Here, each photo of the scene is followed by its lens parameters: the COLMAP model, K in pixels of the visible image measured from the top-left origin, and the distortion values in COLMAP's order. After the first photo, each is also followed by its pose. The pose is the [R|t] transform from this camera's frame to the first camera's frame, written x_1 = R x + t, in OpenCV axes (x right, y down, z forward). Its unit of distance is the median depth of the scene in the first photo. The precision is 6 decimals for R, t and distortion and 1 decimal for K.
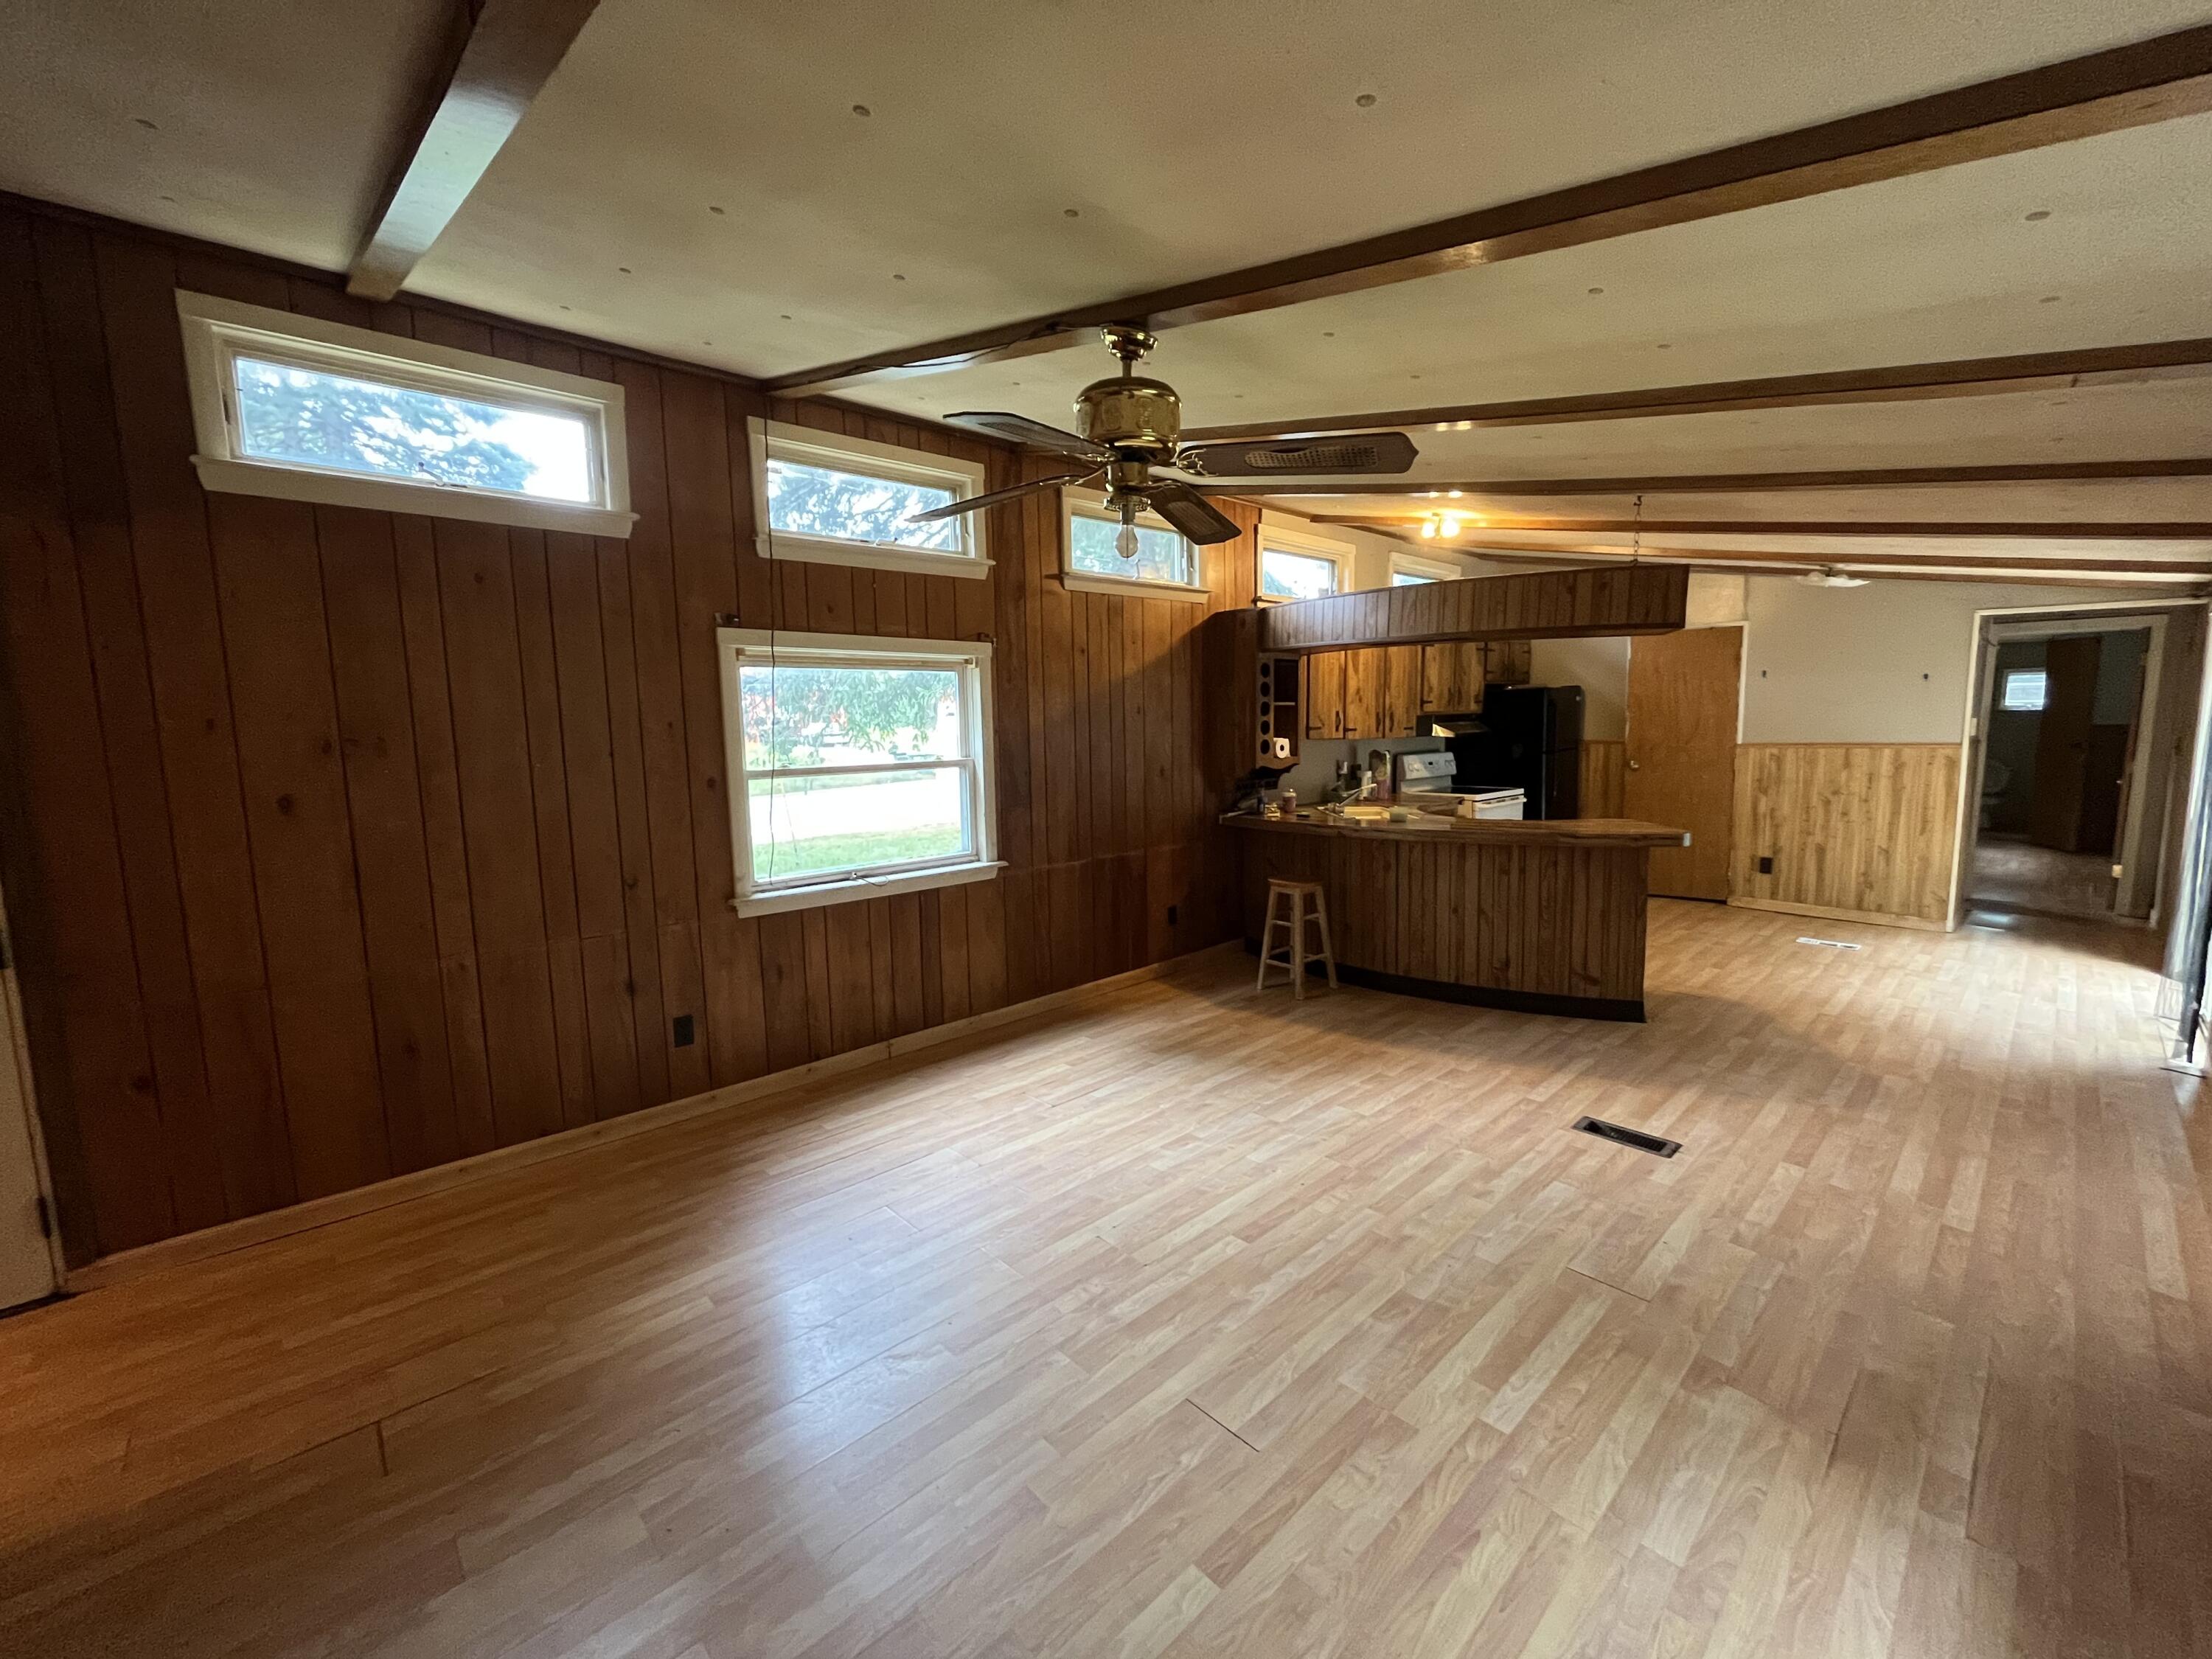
lens RADIAL K [[895.4, 0, 1102.2], [0, 895.4, 824.4], [0, 0, 1]] dist [-0.000470, -0.000127]
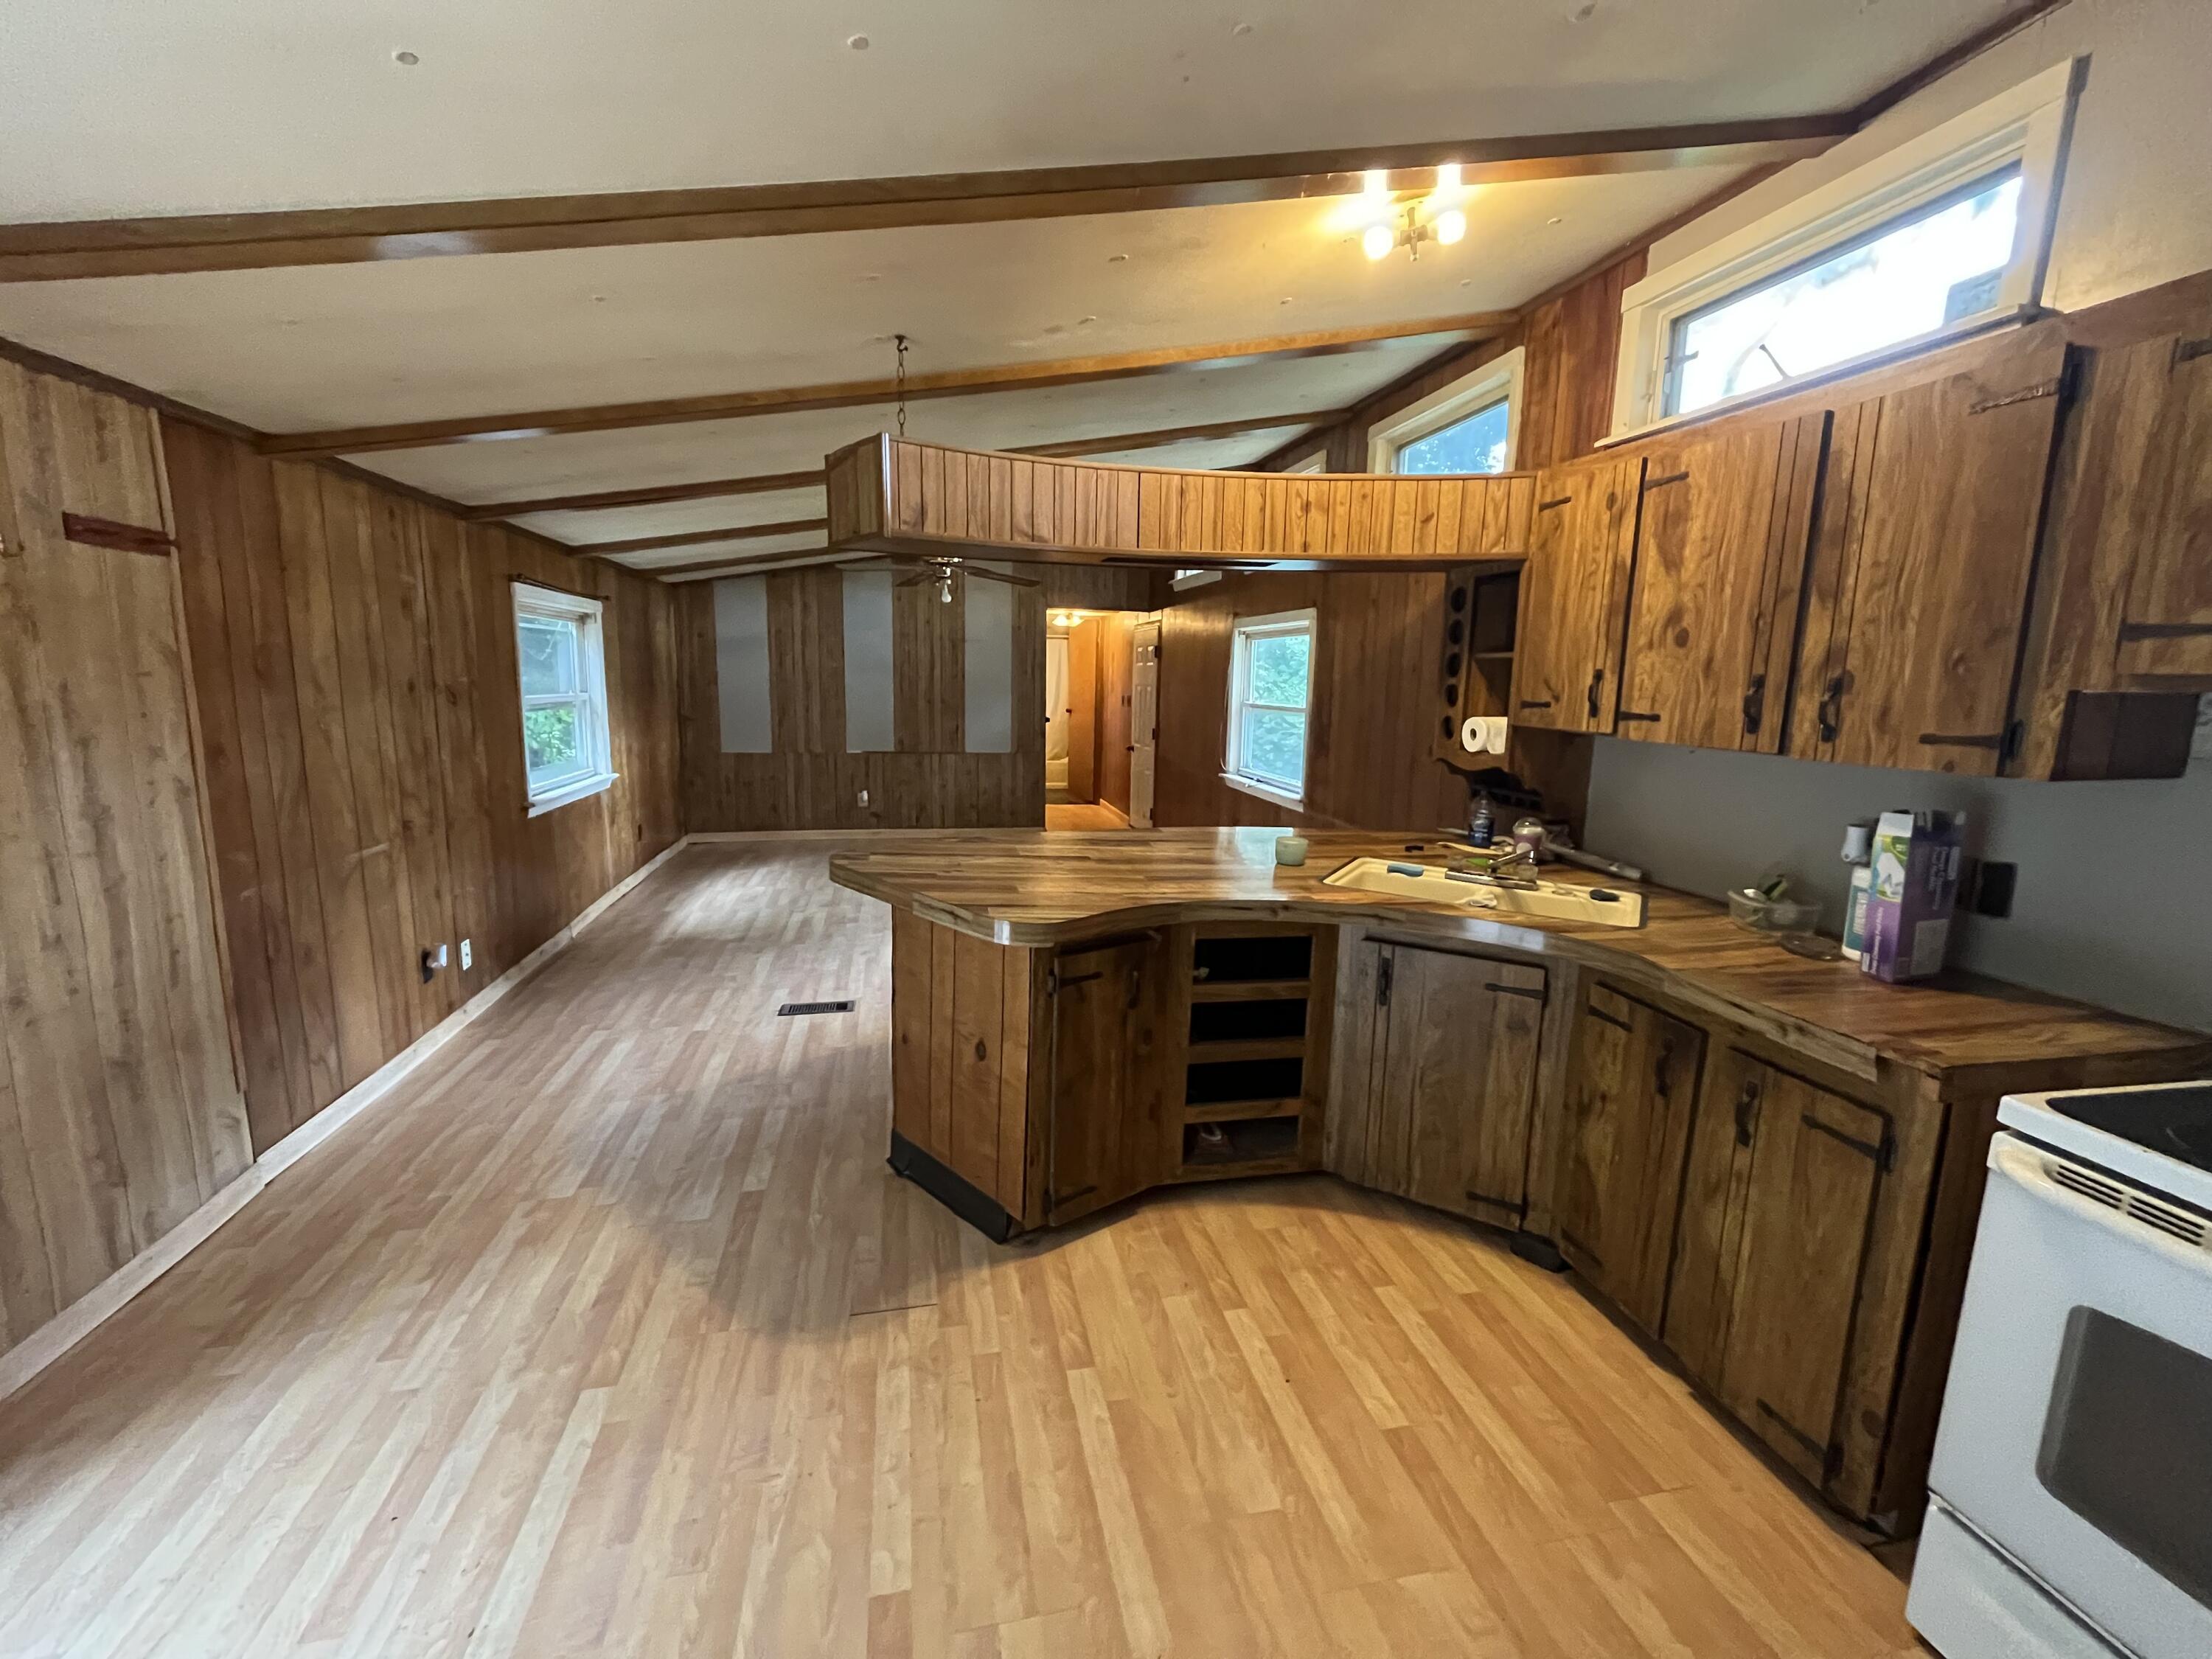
lens RADIAL K [[895.4, 0, 1102.2], [0, 895.4, 824.4], [0, 0, 1]] dist [-0.000470, -0.000127]
pose [[-0.505907, 0.148807, -0.849656, 1.327418], [-0.112055, 0.965323, 0.235785, -0.225631], [0.855279, 0.214494, -0.471689, 1.767172]]
